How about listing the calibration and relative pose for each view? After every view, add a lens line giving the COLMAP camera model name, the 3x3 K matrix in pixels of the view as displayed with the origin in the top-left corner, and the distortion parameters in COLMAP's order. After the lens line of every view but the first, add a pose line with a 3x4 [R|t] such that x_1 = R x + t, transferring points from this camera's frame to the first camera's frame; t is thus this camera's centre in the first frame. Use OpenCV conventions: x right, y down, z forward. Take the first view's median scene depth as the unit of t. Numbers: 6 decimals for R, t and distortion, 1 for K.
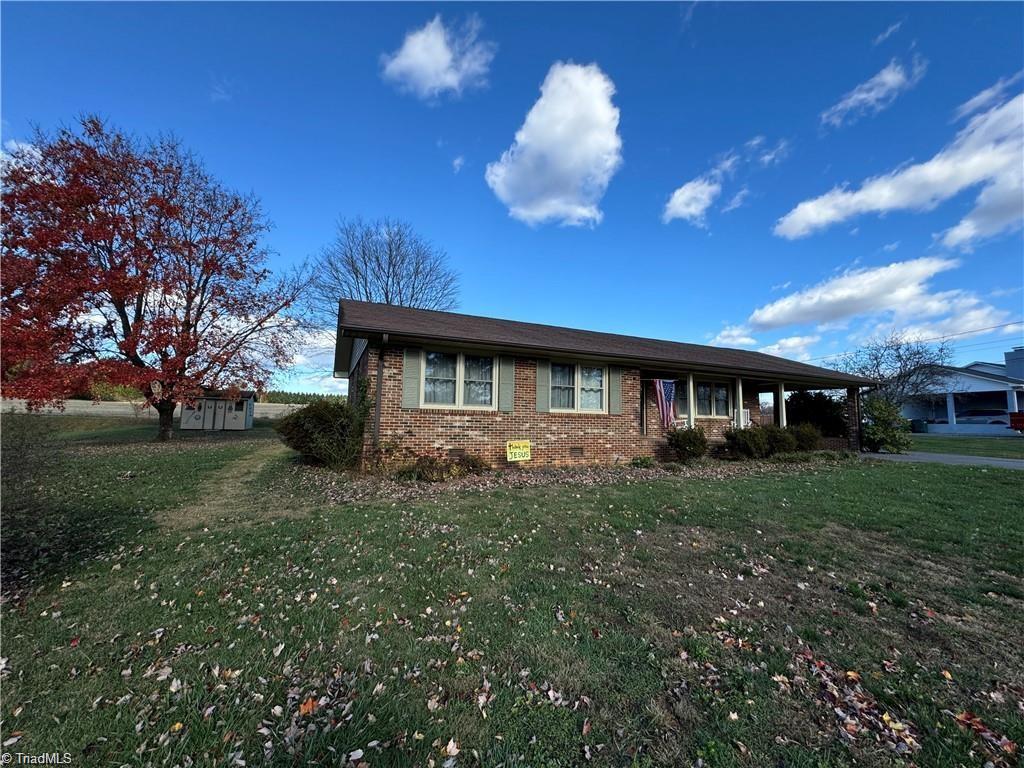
lens RADIAL K [[414.8, 0, 512.0], [0, 414.8, 384.0], [0, 0, 1]] dist [0.014350, 0.000068]
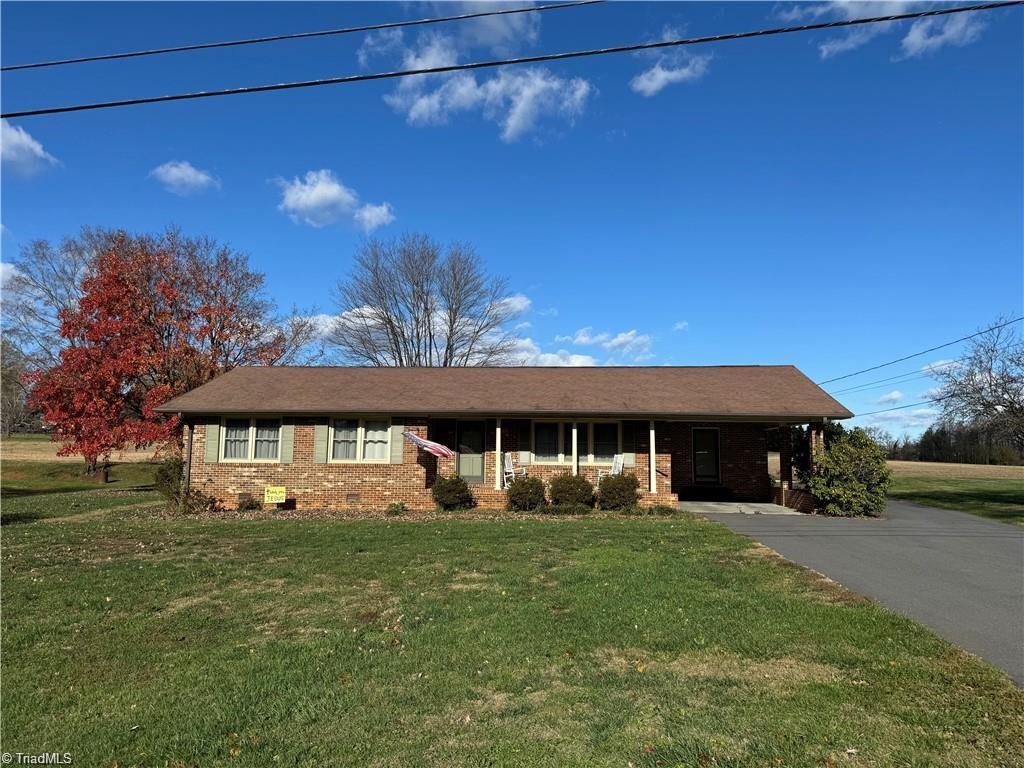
lens RADIAL K [[674.2, 0, 512.0], [0, 674.2, 384.0], [0, 0, 1]] dist [-0.001340, -0.000514]
pose [[0.883726, -0.061366, -0.463965, 1.438499], [0.052598, 0.998108, -0.031830, -0.066082], [0.465040, 0.003725, 0.885282, -0.432913]]
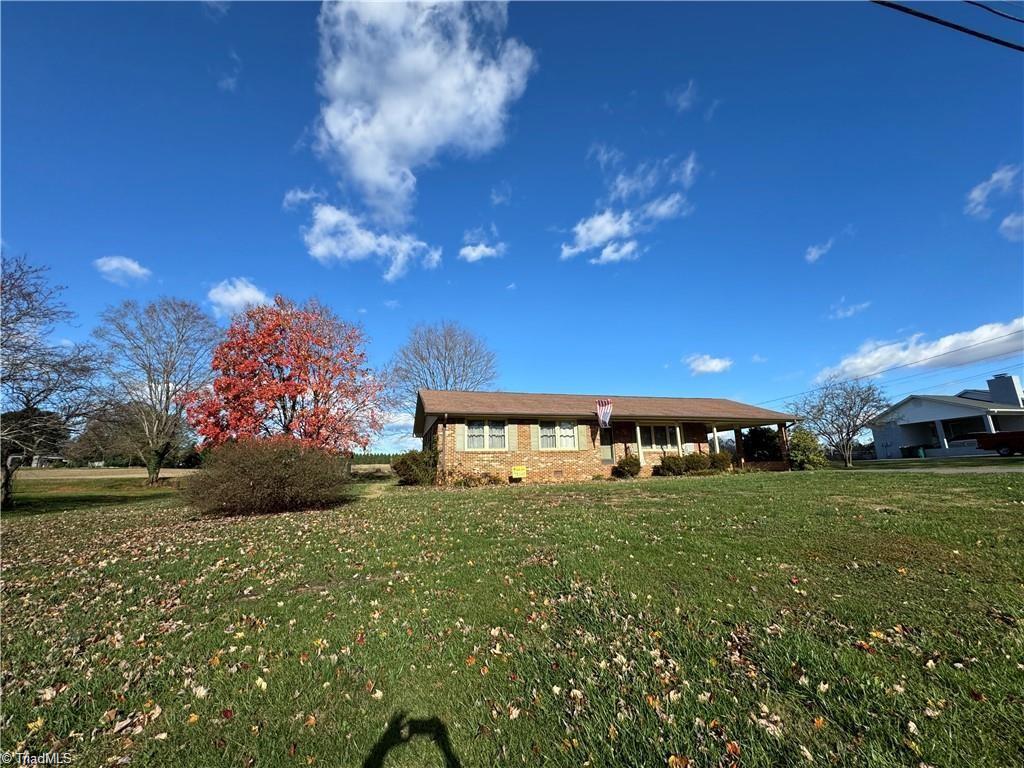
lens RADIAL K [[414.8, 0, 512.0], [0, 414.8, 384.0], [0, 0, 1]] dist [0.014350, 0.000068]
pose [[0.989037, -0.074437, -0.127535, 0.216130], [0.057918, 0.989995, -0.128669, 0.010779], [0.135837, 0.119872, 0.983453, -0.737760]]
